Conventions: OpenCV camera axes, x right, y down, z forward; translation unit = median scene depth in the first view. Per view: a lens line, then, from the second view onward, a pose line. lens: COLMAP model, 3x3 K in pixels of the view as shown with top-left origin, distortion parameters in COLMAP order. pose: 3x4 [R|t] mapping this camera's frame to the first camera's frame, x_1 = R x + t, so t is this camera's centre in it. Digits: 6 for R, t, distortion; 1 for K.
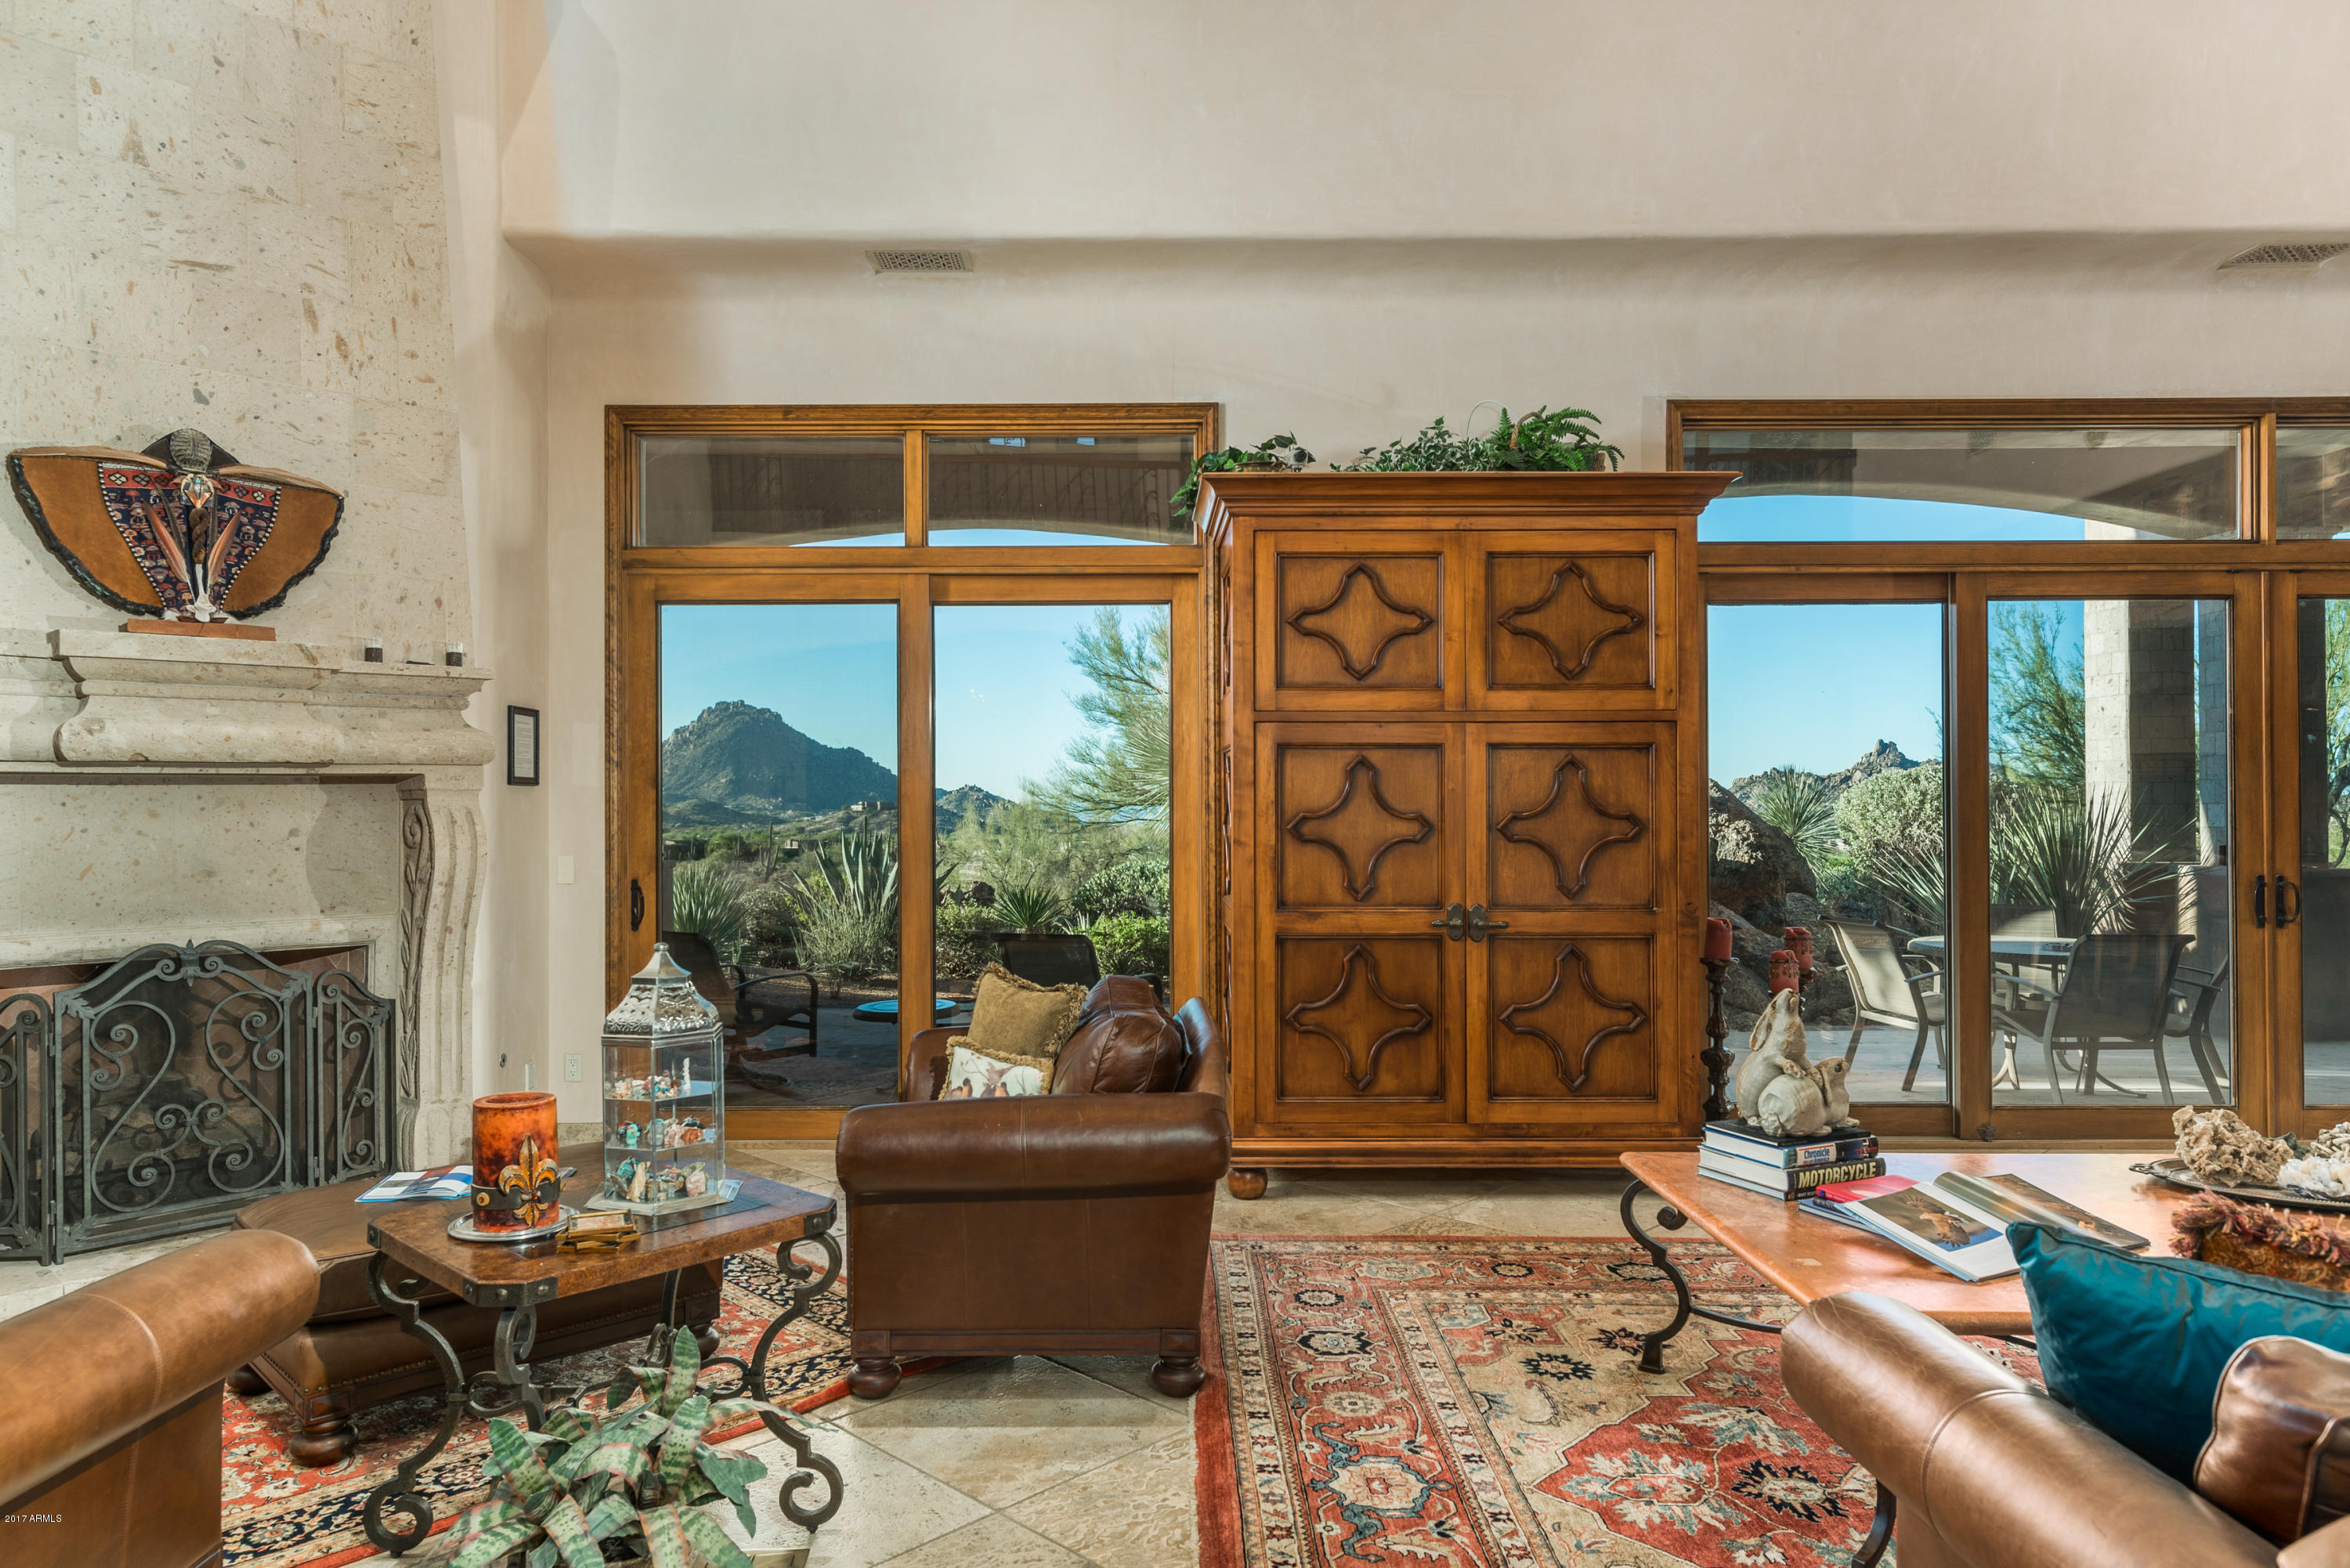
lens RADIAL K [[1491.6, 0, 1166.7], [0, 1491.6, 794.2], [0, 0, 1]] dist [0.011440, 0.001846]
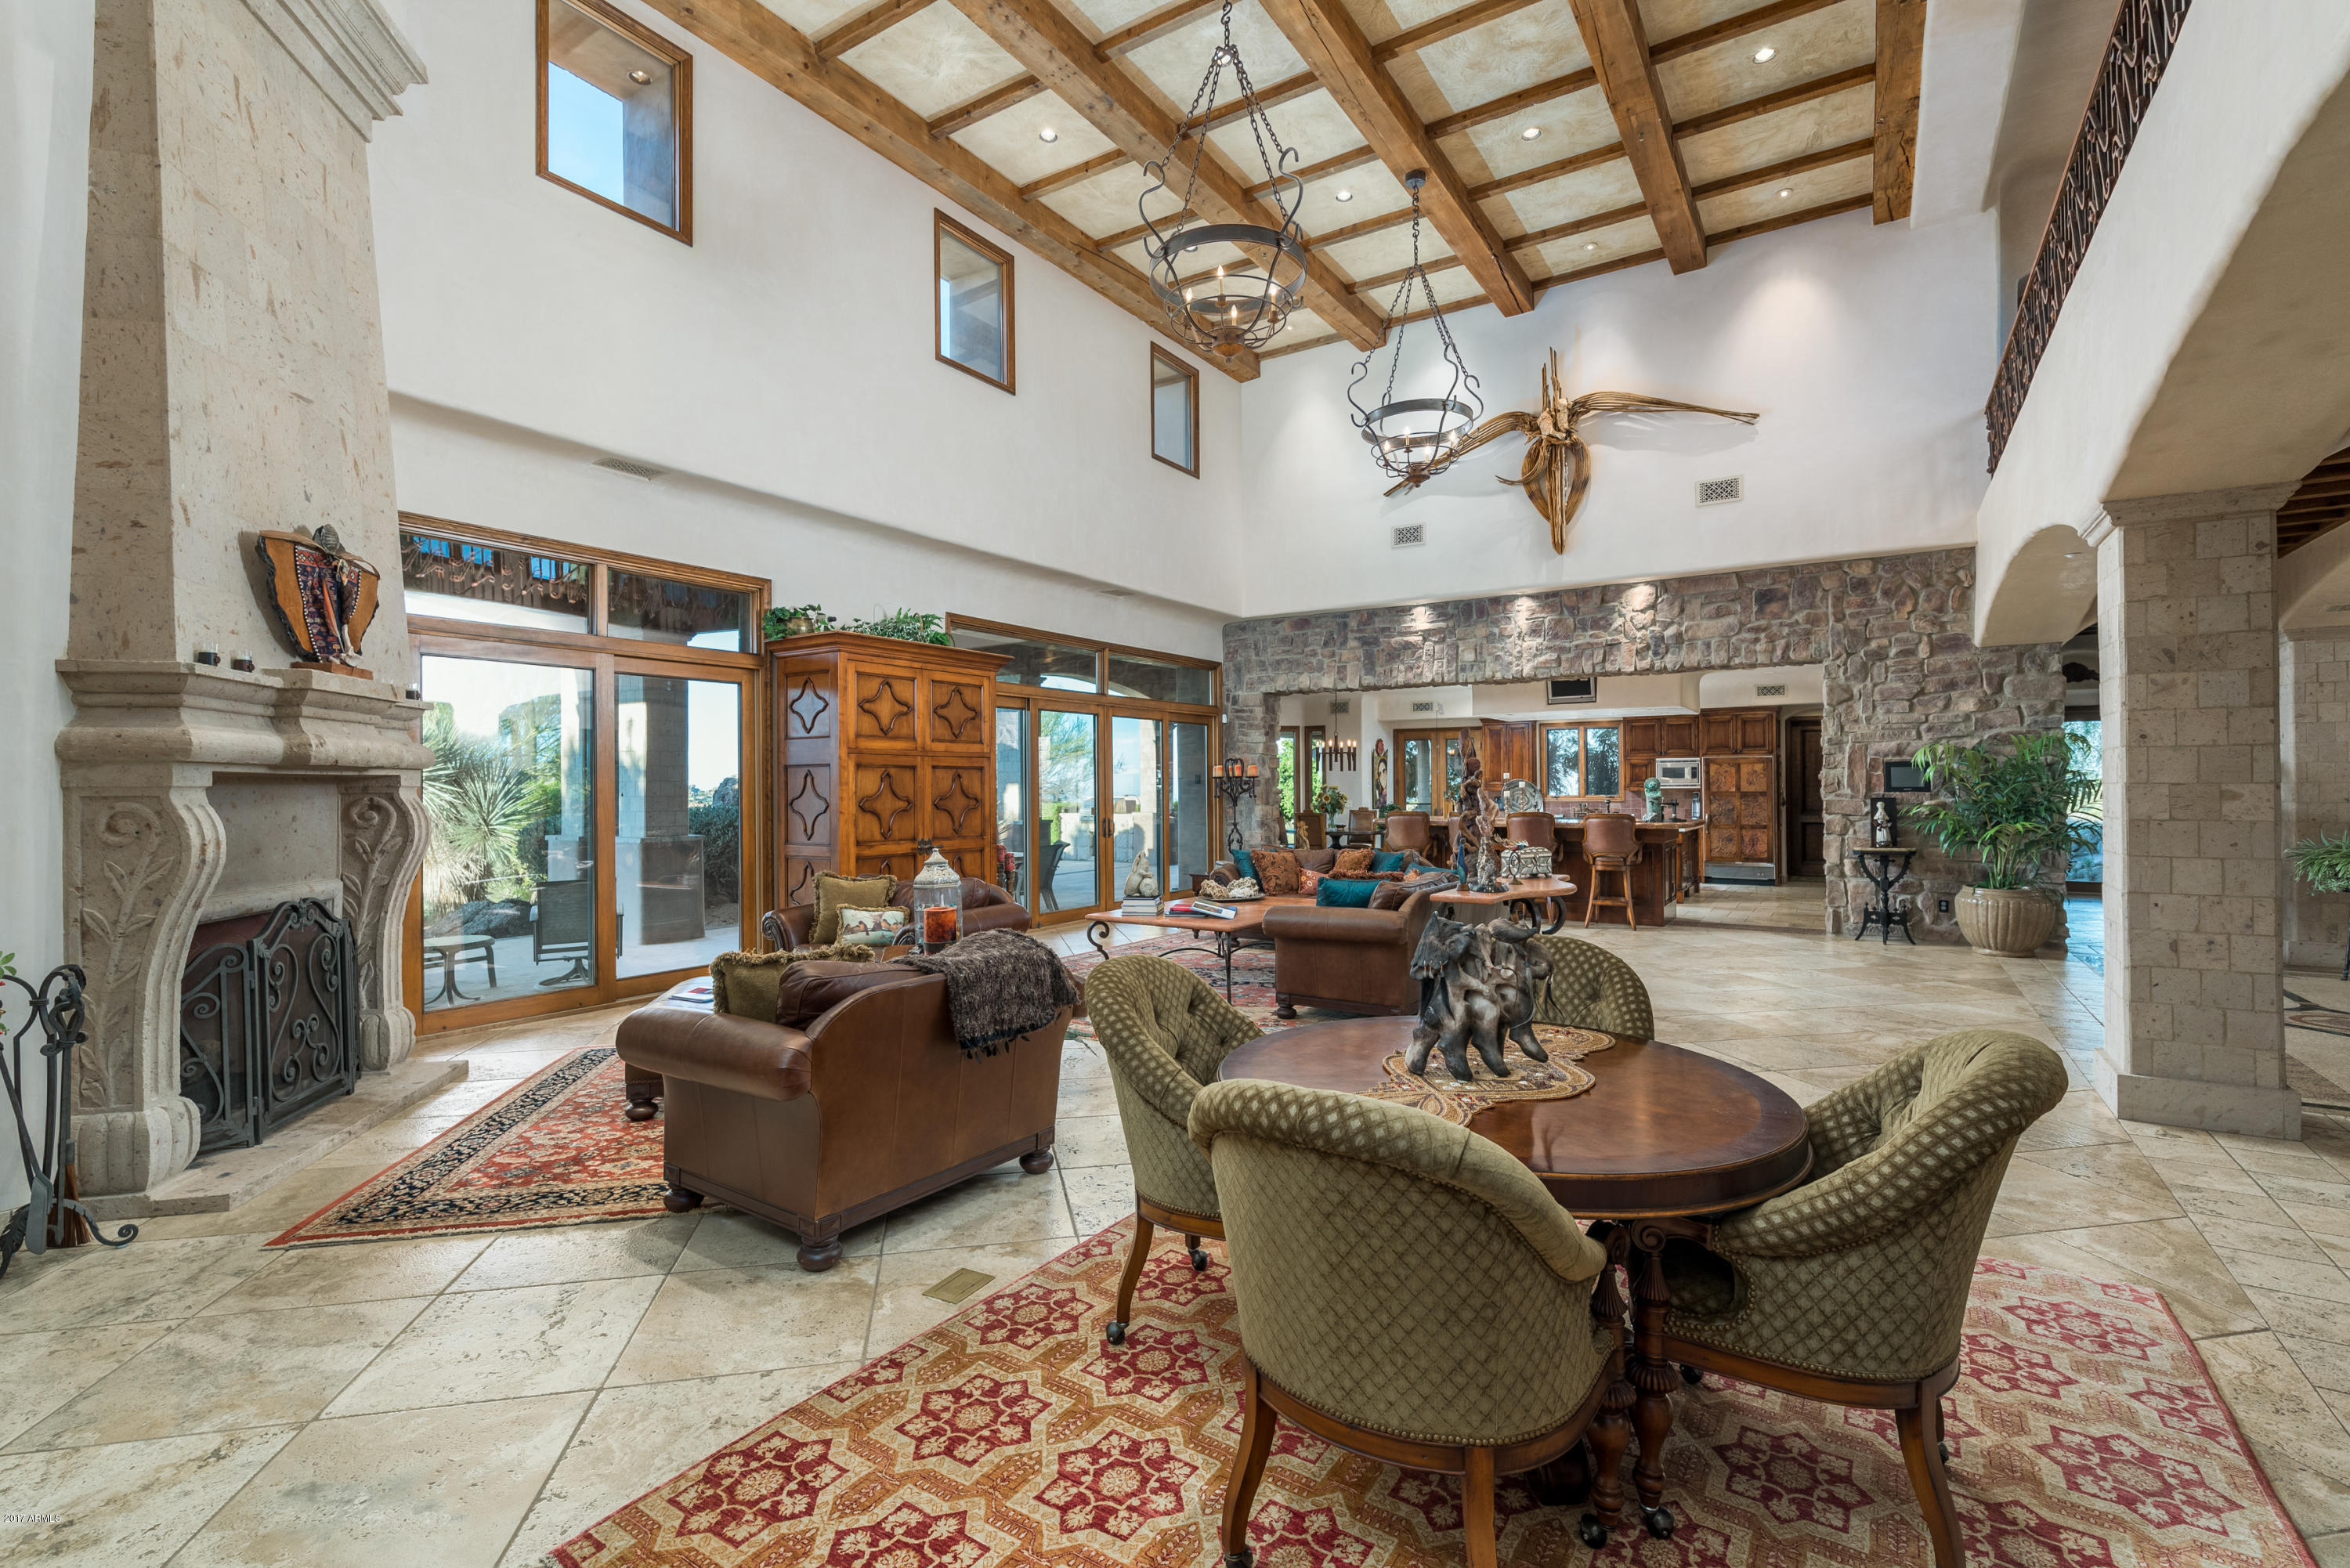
lens RADIAL K [[1058.7, 0, 1169.2], [0, 1058.7, 780.5], [0, 0, 1]] dist [0.000121, -0.000460]
pose [[0.541269, 0.004817, 0.840835, -0.918947], [0.002500, 0.999970, -0.007338, 0.000332], [-0.840845, 0.006073, 0.541241, -0.150863]]
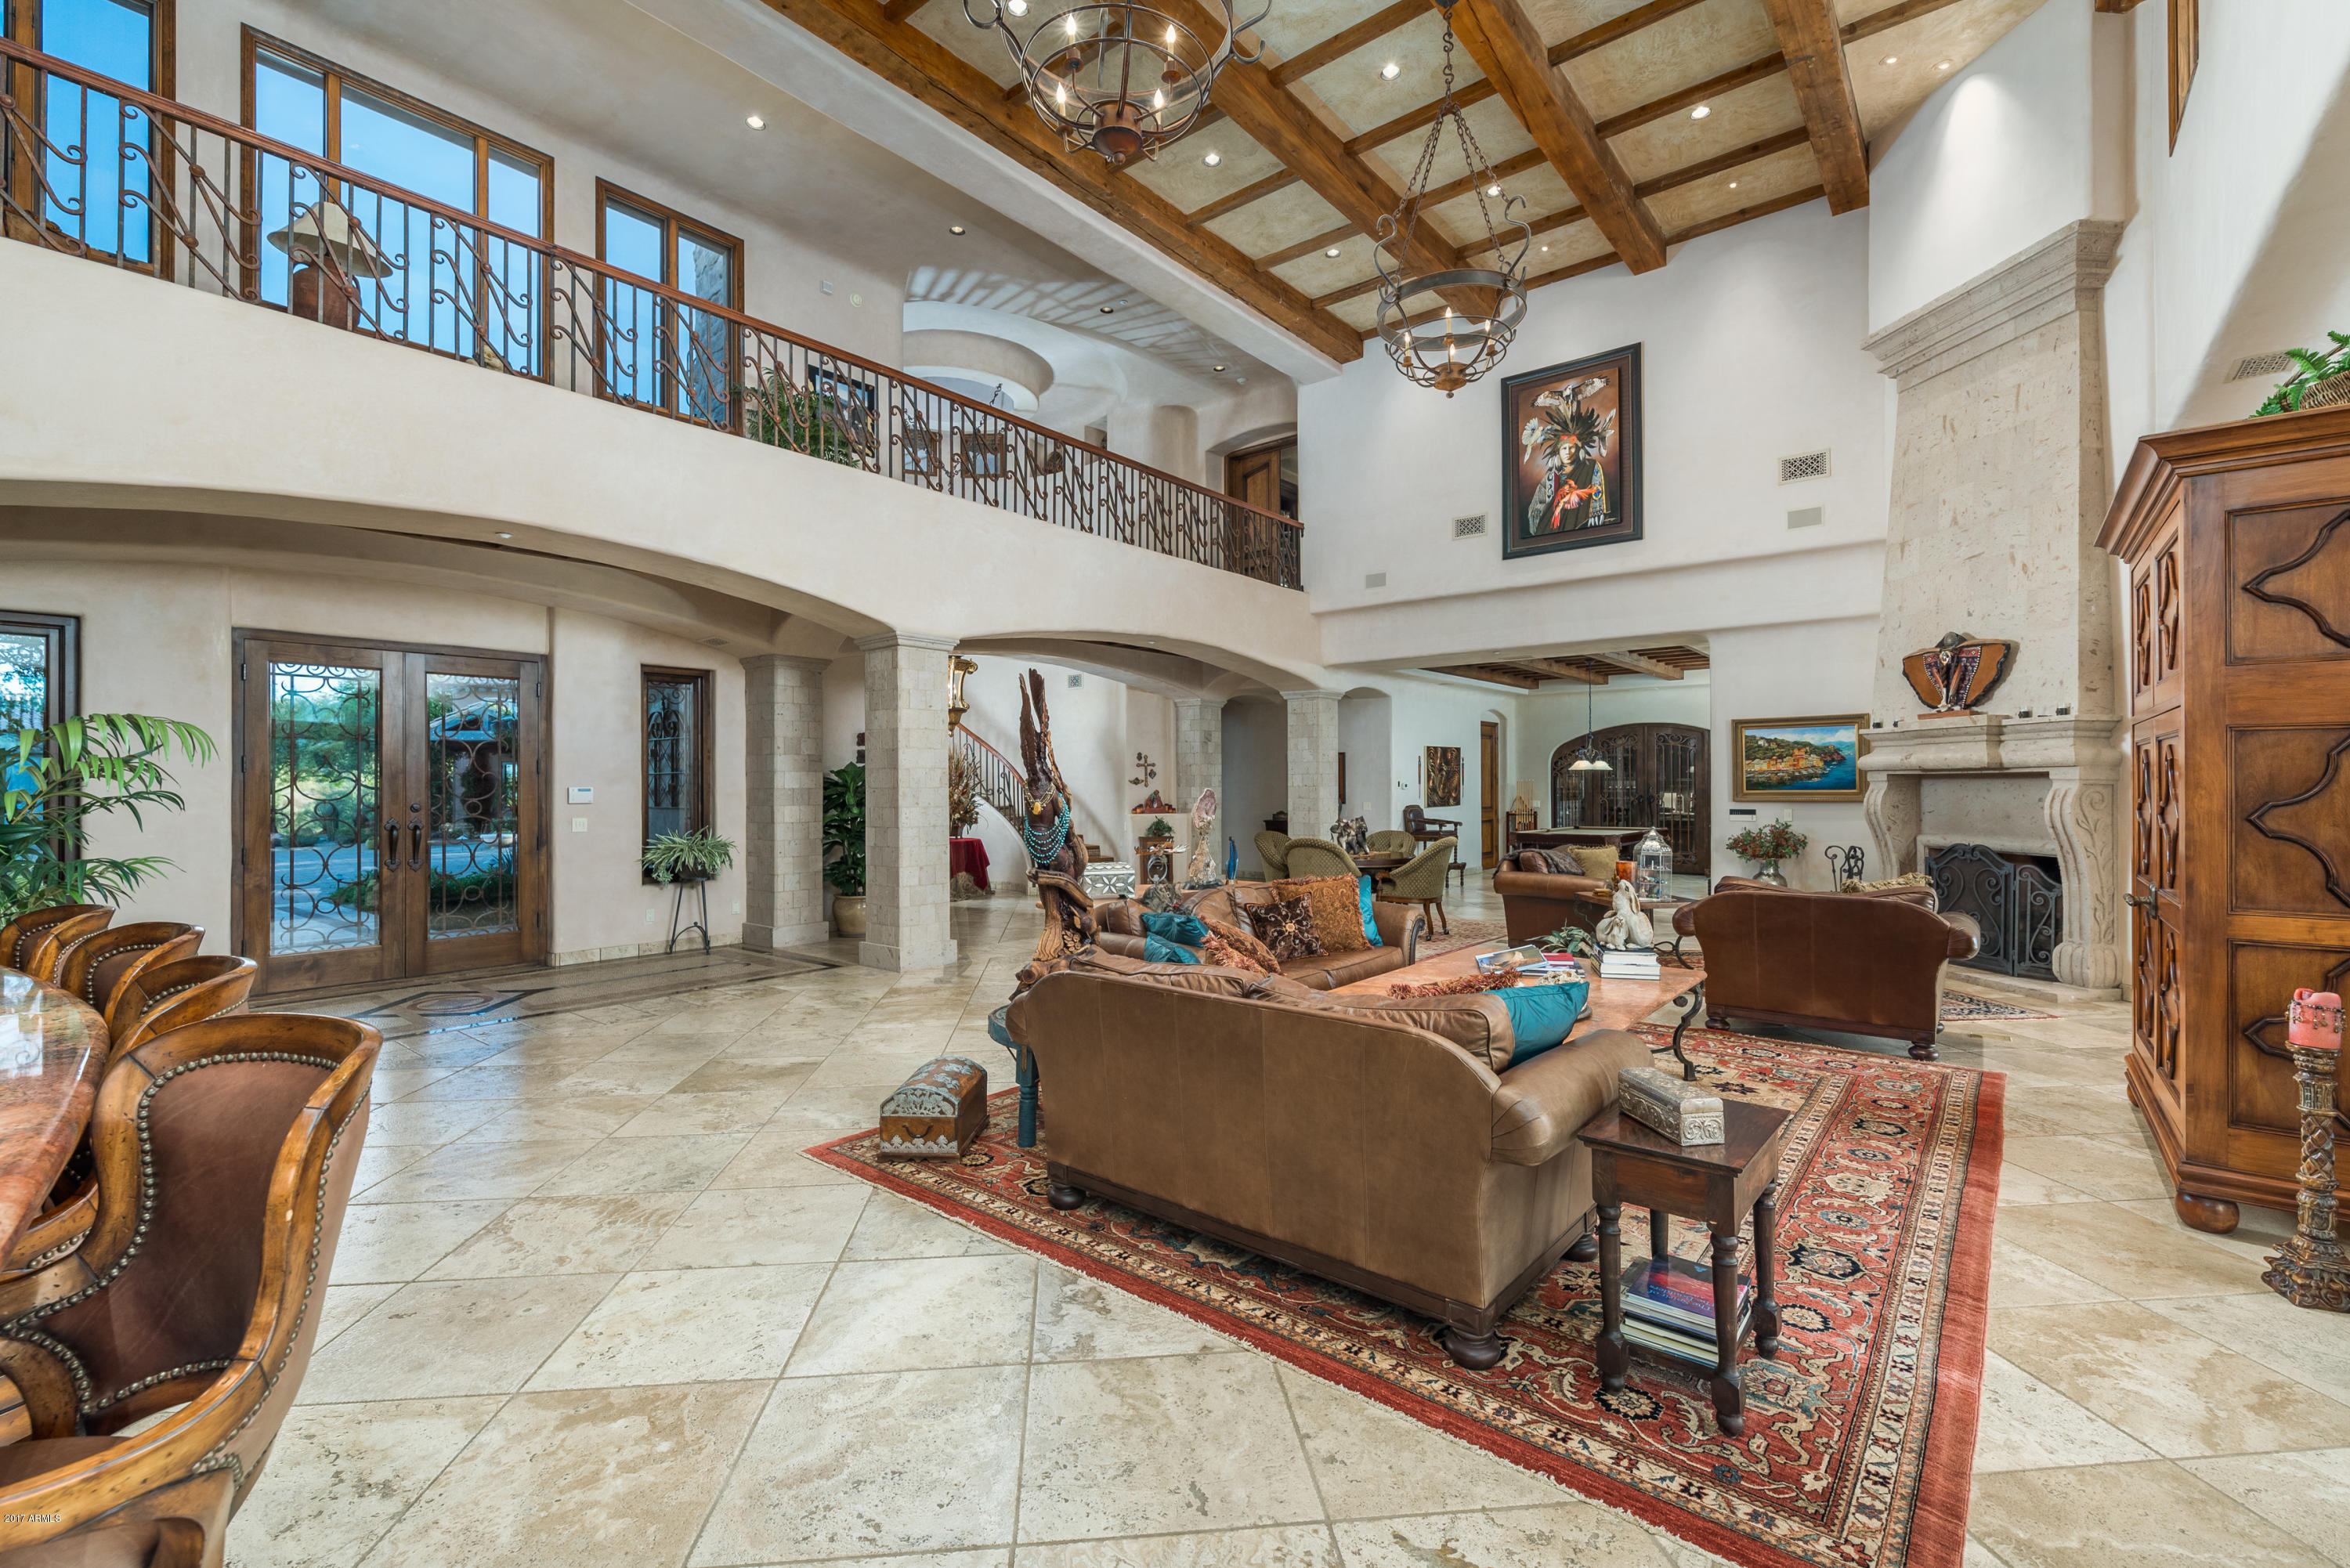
lens RADIAL K [[1026.1, 0, 1172.8], [0, 1026.1, 780.9], [0, 0, 1]] dist [-0.001846, -0.000051]
pose [[-0.622211, 0.011937, -0.782759, 1.295696], [0.017098, 0.999852, 0.001656, -0.022262], [0.782663, -0.012354, -0.622323, 0.932846]]
